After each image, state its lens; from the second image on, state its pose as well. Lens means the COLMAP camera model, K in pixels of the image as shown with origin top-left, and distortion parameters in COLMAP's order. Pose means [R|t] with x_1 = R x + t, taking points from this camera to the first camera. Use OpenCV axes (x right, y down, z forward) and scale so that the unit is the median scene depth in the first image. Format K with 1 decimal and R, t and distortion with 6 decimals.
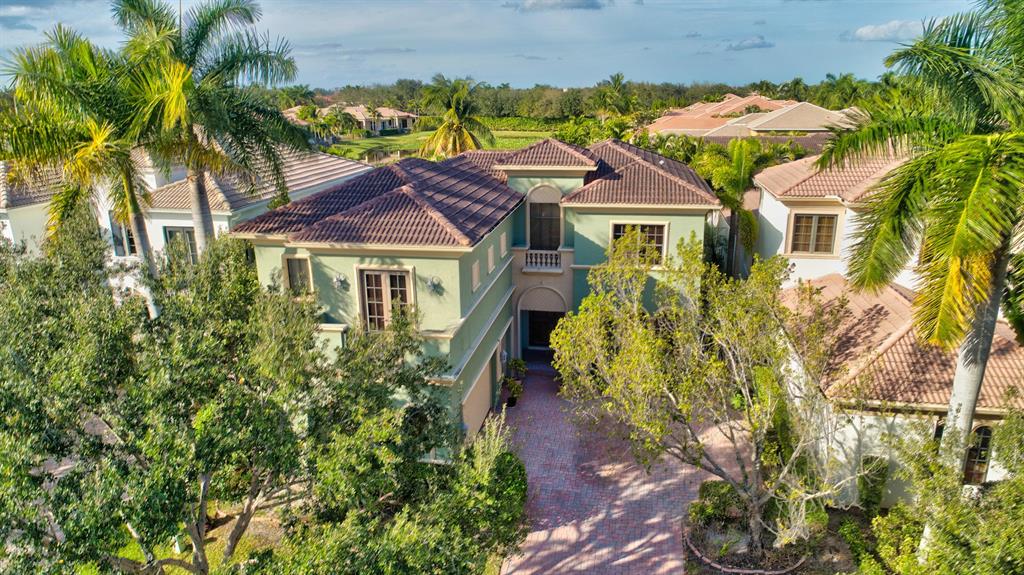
lens RADIAL K [[686.1, 0, 515.0], [0, 686.1, 282.4], [0, 0, 1]] dist [-0.005630, -0.004388]
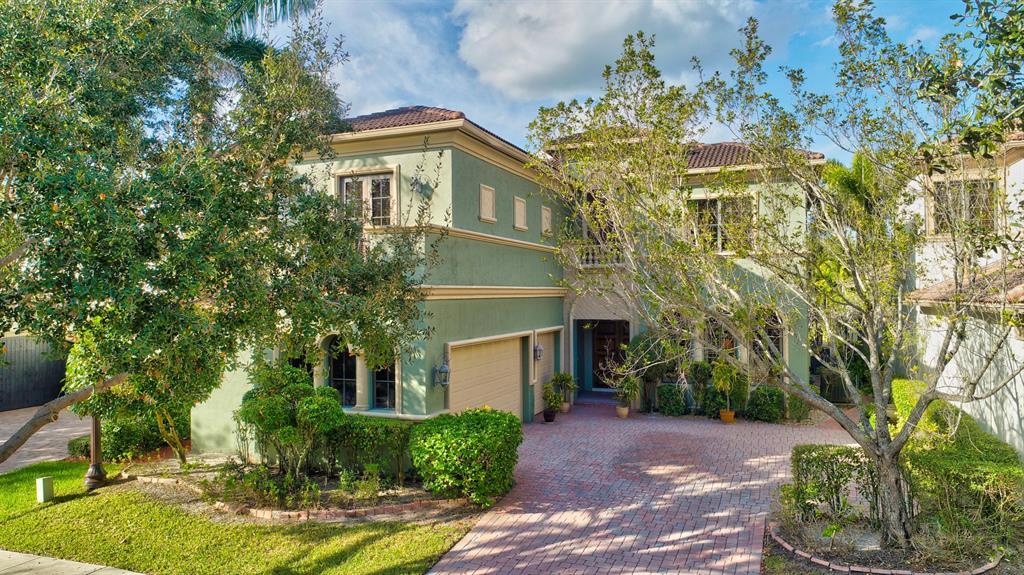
lens RADIAL K [[686.1, 0, 513.1], [0, 686.1, 288.5], [0, 0, 1]] dist [-0.005630, -0.004388]
pose [[0.979533, -0.000741, -0.201283, 0.140999], [-0.056428, 0.958883, -0.278135, 0.325615], [0.193213, 0.283800, 0.939216, 0.316902]]
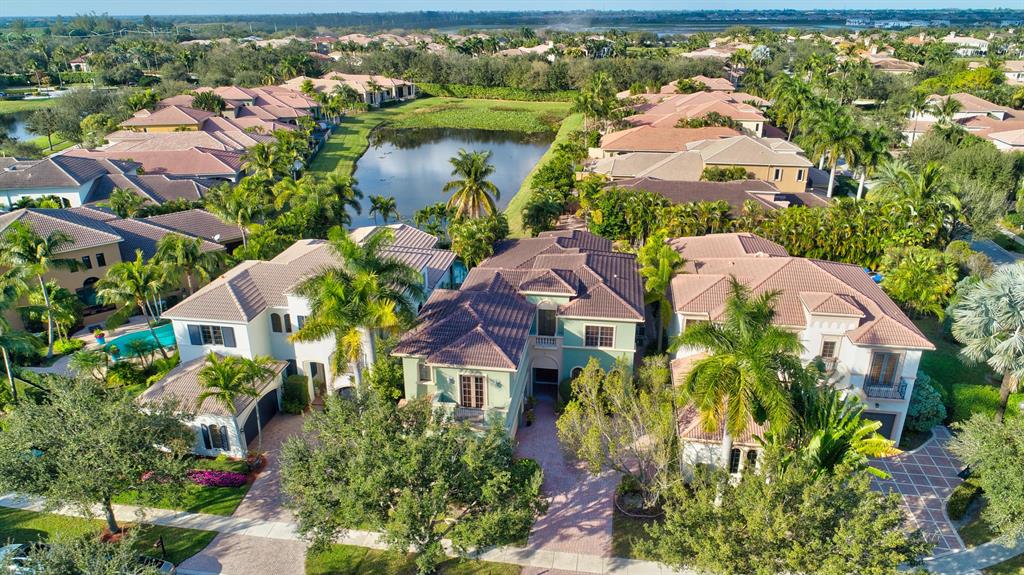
lens RADIAL K [[686.1, 0, 512.2], [0, 686.1, 287.2], [0, 0, 1]] dist [-0.005630, -0.004388]
pose [[0.999792, -0.006984, 0.019162, -0.109361], [0.004780, 0.993616, 0.112709, -0.513572], [-0.019827, -0.112594, 0.993443, -1.015787]]
